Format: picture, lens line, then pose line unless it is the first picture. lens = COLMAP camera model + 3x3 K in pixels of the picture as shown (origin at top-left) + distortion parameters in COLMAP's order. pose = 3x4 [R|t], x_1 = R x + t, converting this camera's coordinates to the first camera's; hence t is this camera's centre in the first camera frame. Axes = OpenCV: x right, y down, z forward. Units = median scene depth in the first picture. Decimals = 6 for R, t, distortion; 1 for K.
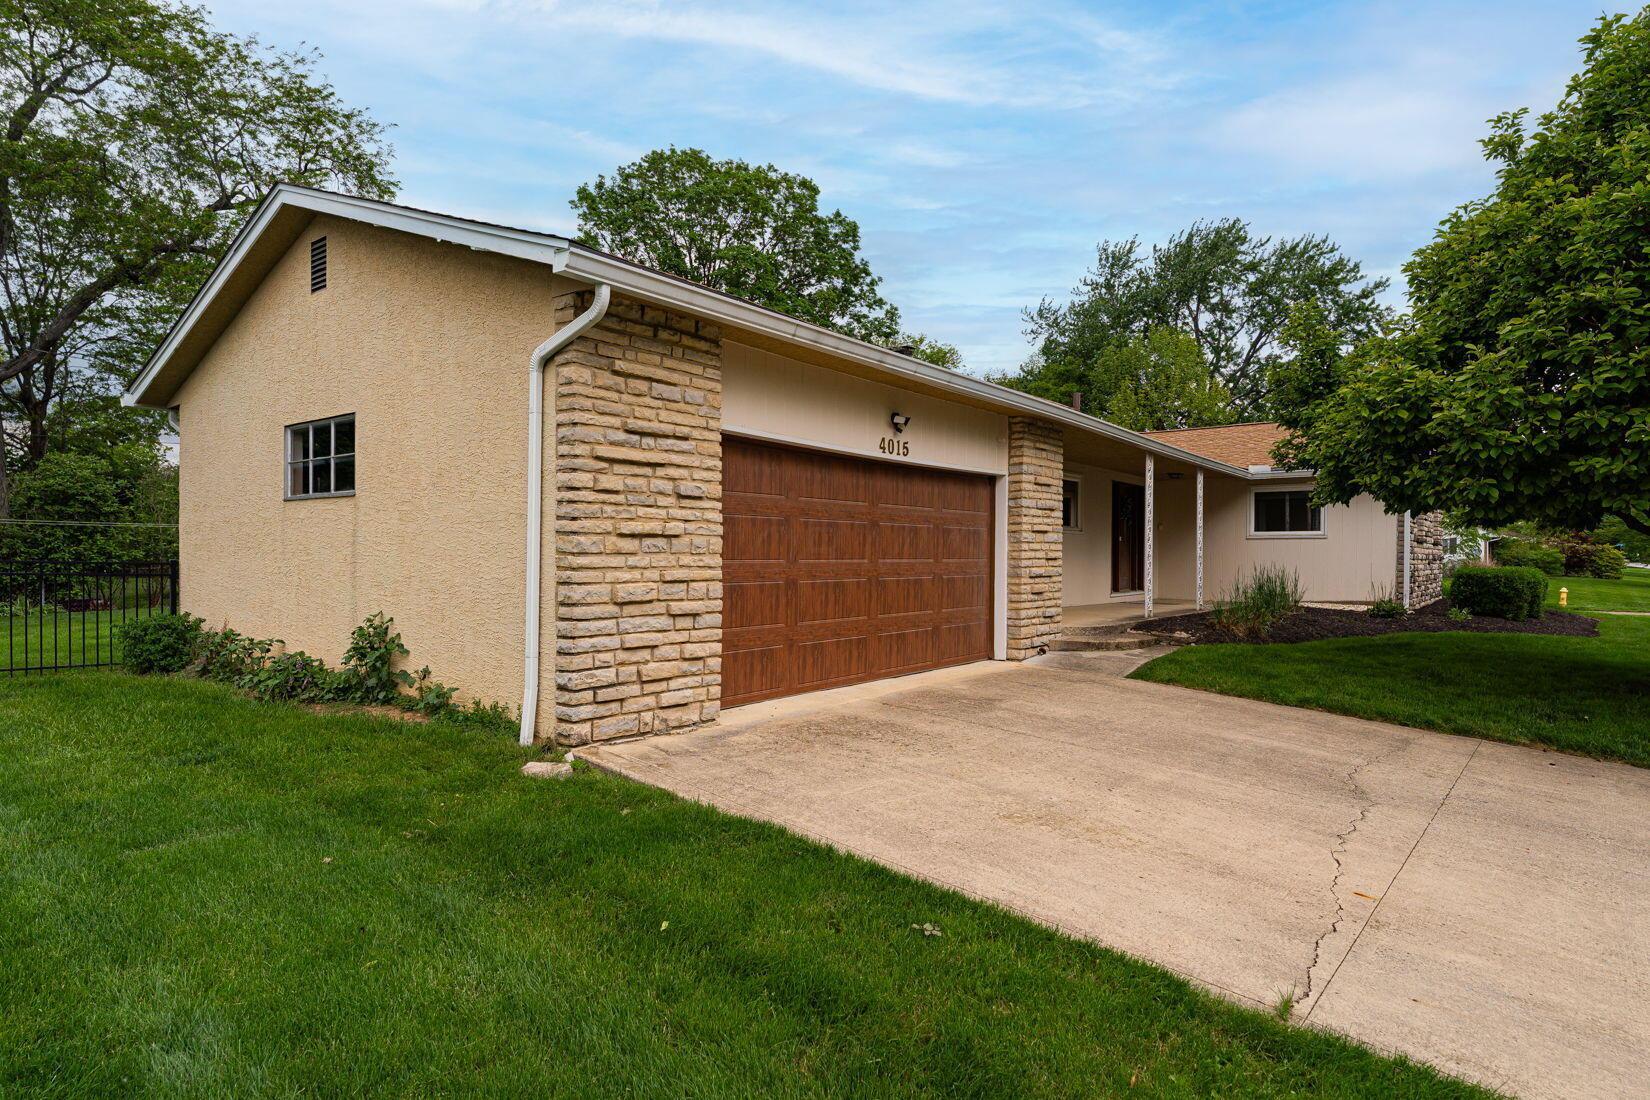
lens RADIAL K [[909.3, 0, 820.1], [0, 909.3, 568.6], [0, 0, 1]] dist [-0.003181, 0.000897]
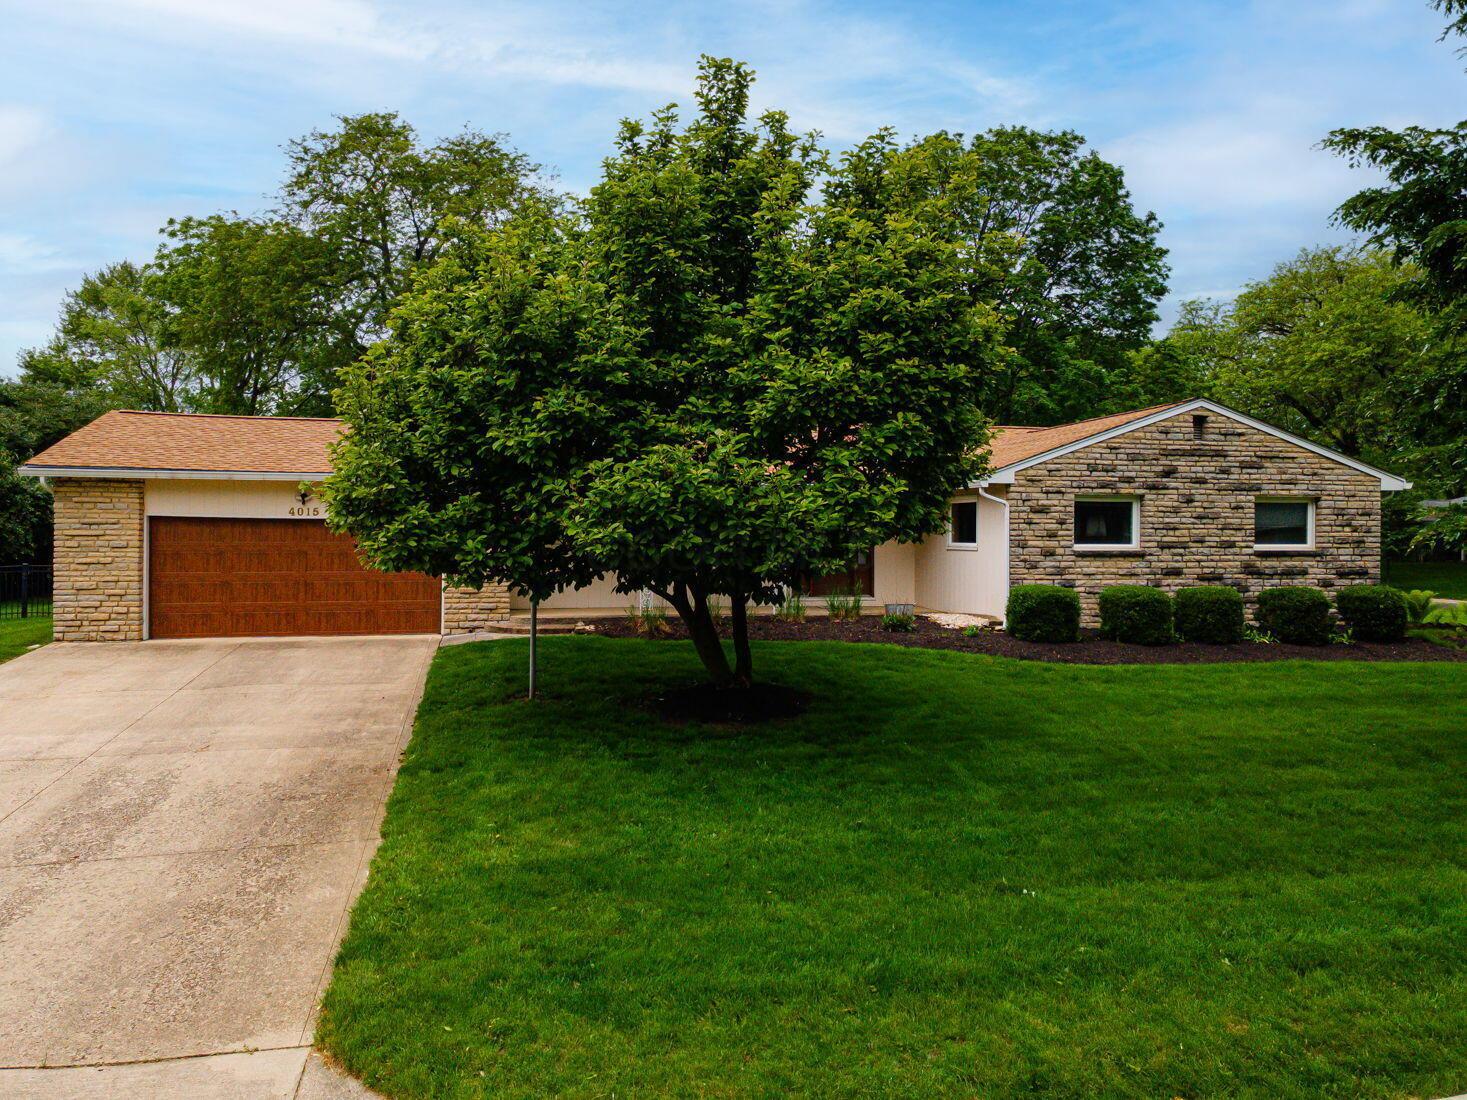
lens RADIAL K [[1065.6, 0, 739.9], [0, 1065.6, 541.3], [0, 0, 1]] dist [0.007934, 0.050479]
pose [[0.770808, 0.004258, -0.637054, 2.479767], [-0.009090, 0.999949, -0.004315, -0.080343], [0.637003, 0.009117, 0.770807, -0.142904]]
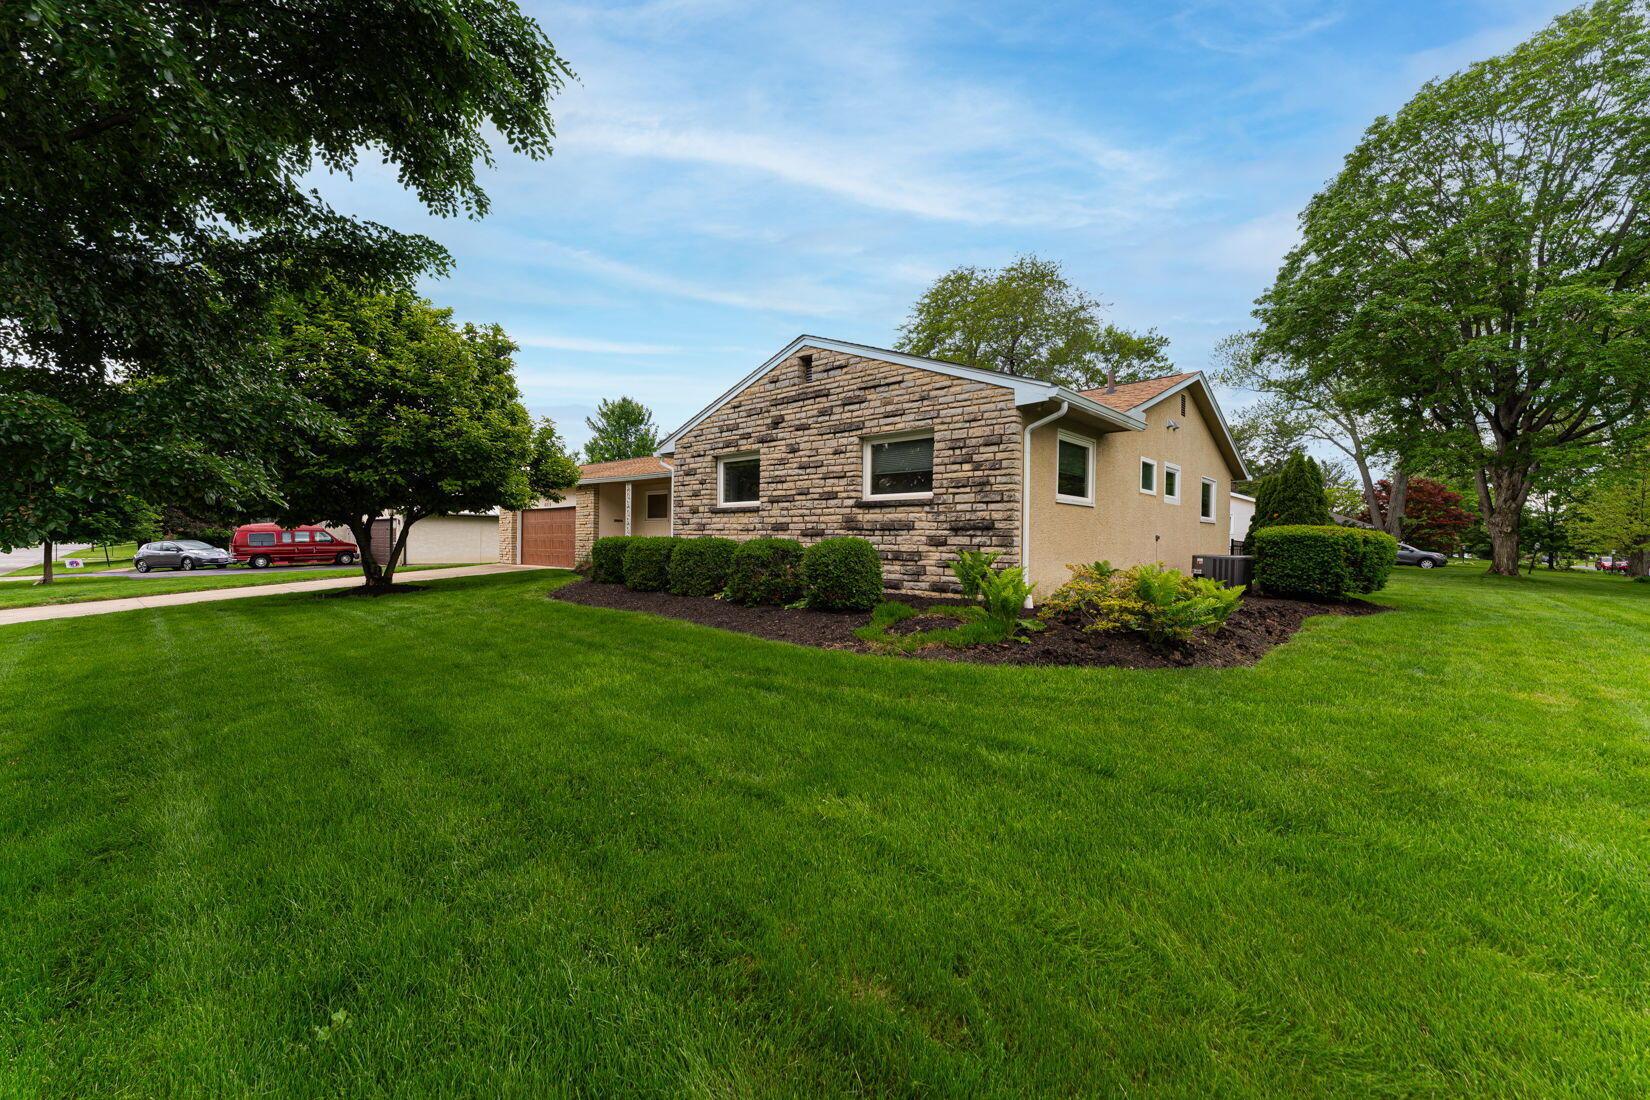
lens RADIAL K [[664.2, 0, 815.4], [0, 664.2, 548.8], [0, 0, 1]] dist [-0.006087, -0.000267]
pose [[-0.070468, 0.006184, -0.997495, 3.140790], [-0.022322, 0.999721, 0.007774, 0.006824], [0.997264, 0.022814, -0.070310, 2.651582]]
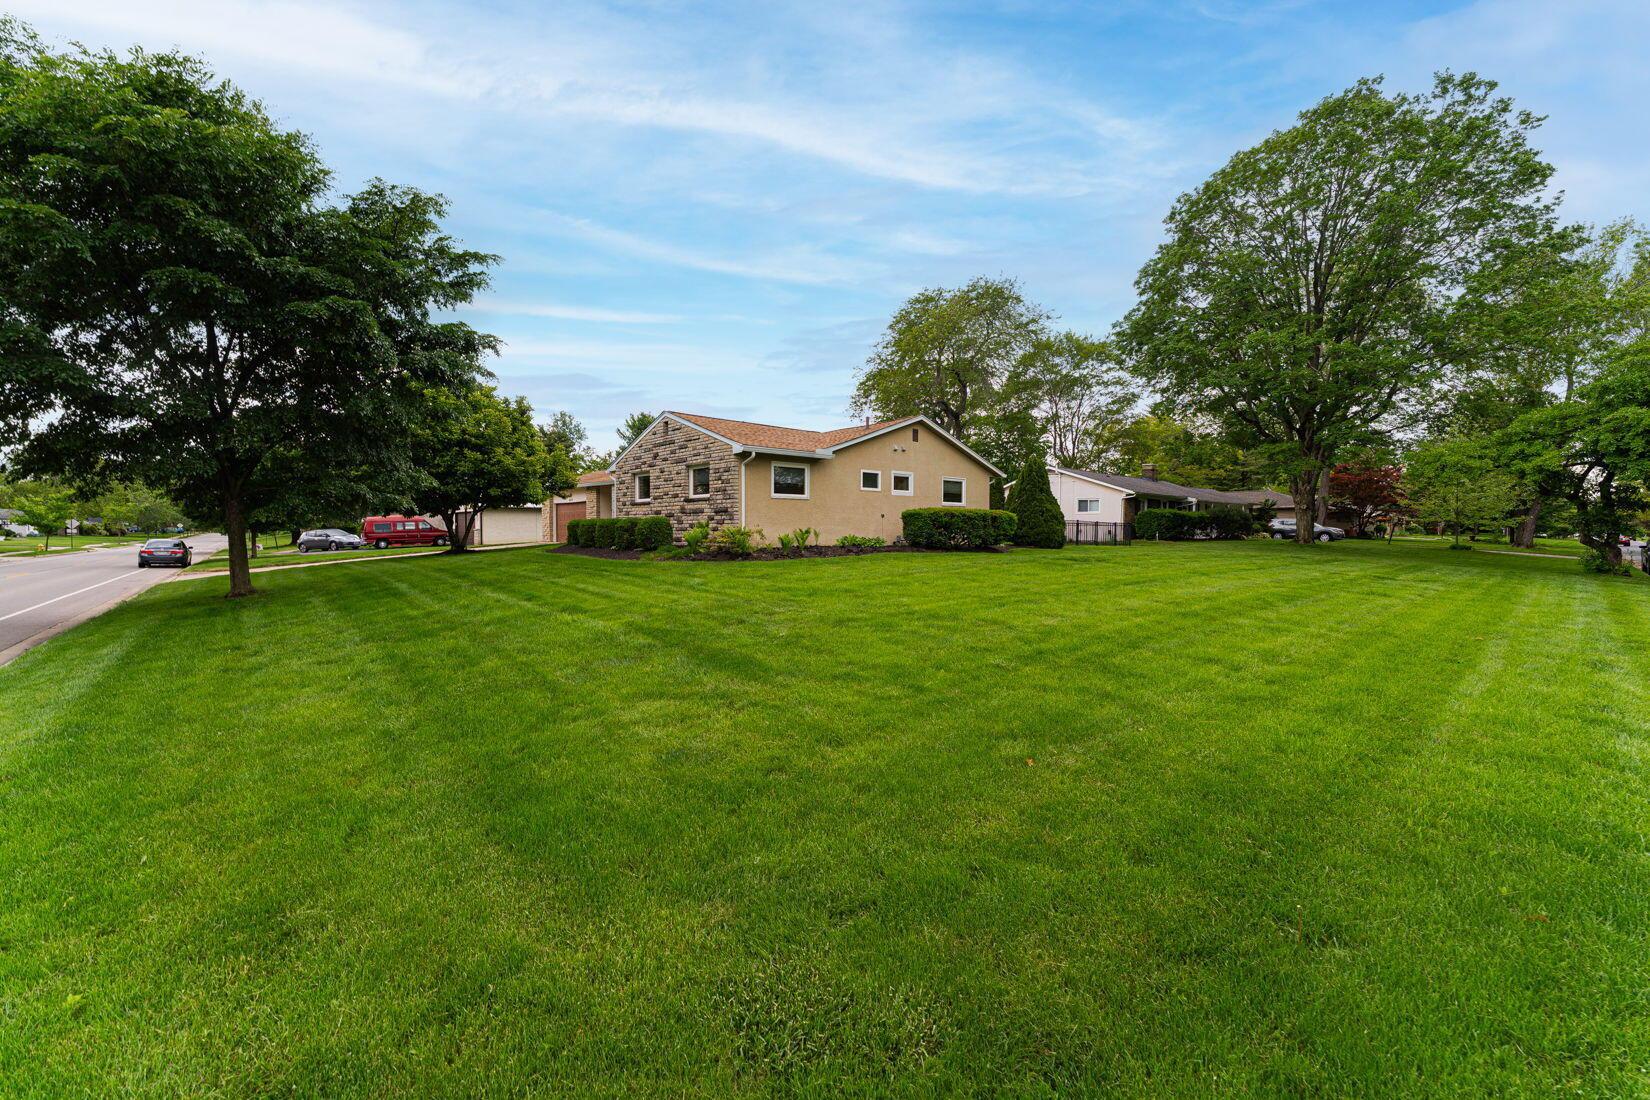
lens RADIAL K [[664.2, 0, 815.4], [0, 664.2, 548.8], [0, 0, 1]] dist [-0.006087, -0.000267]
pose [[-0.172486, 0.026881, -0.984645, 4.290962], [-0.010631, 0.999519, 0.029149, 0.035484], [0.984955, 0.015496, -0.172117, 3.600144]]
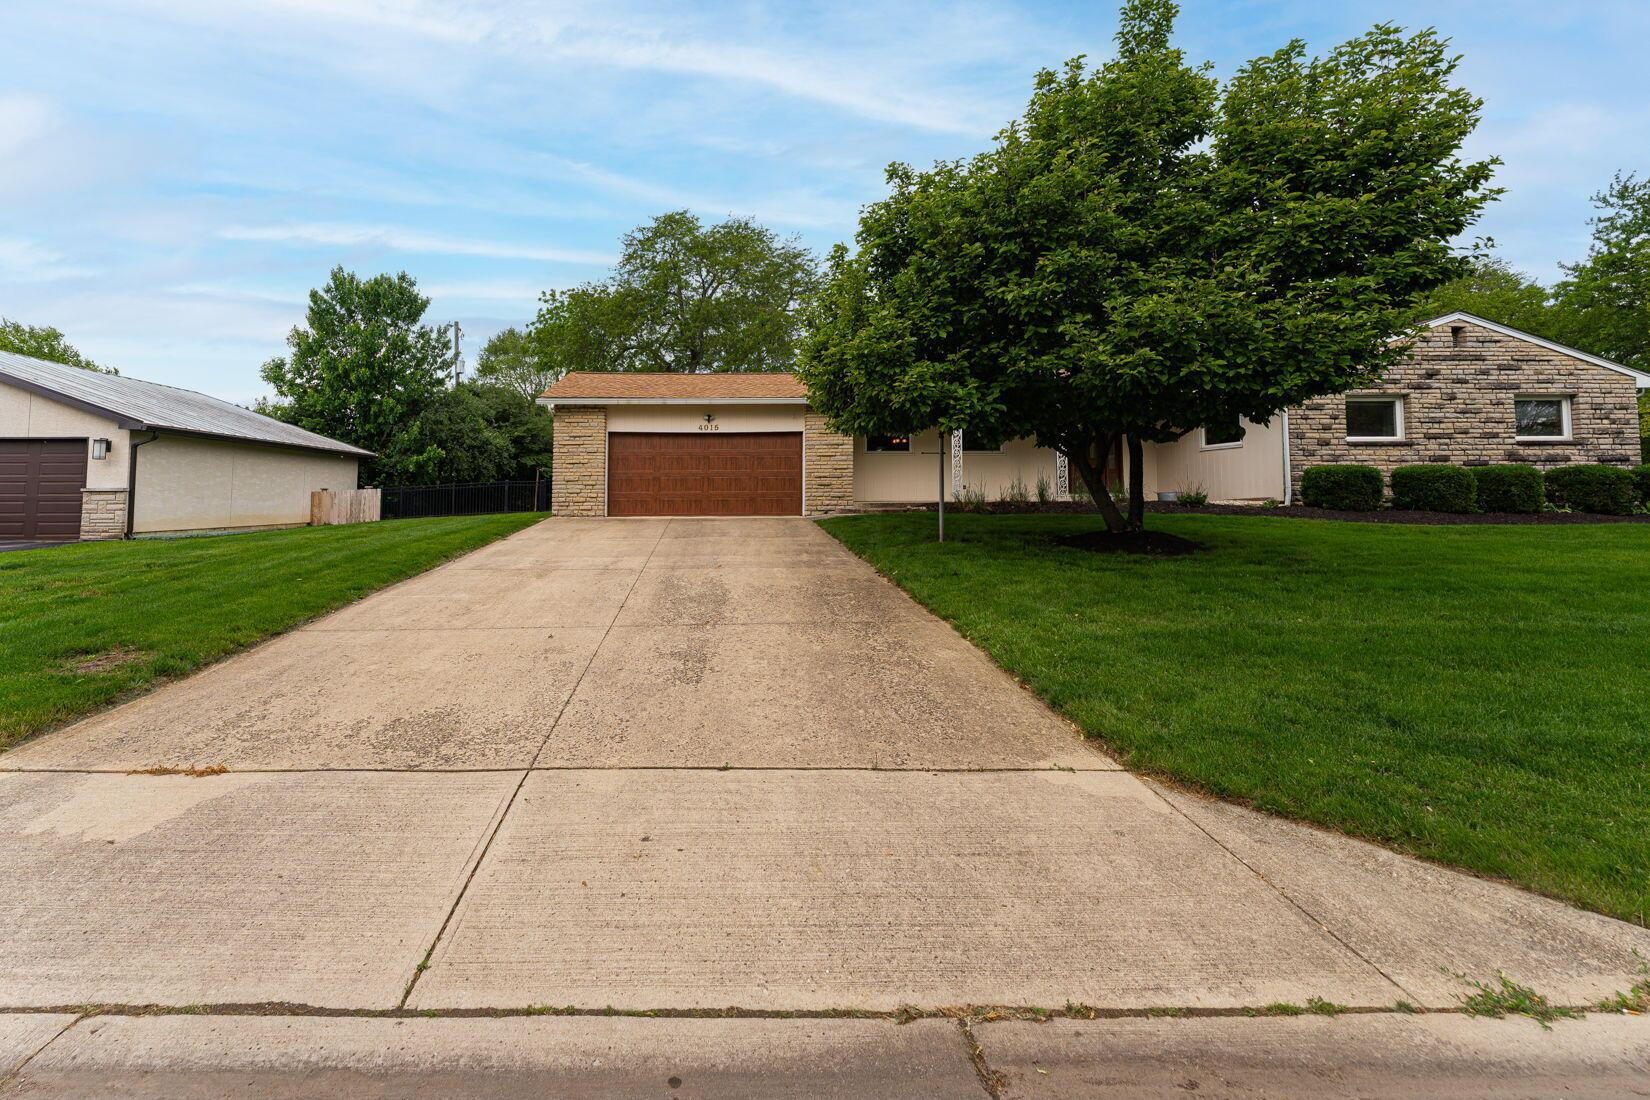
lens RADIAL K [[707.5, 0, 725.4], [0, 707.5, 471.1], [0, 0, 1]] dist [-0.003225, 0.001042]
pose [[0.633249, -0.040916, -0.772866, 1.911504], [-0.004090, 0.998411, -0.056207, 0.121773], [0.773937, 0.038754, 0.632075, -0.281383]]
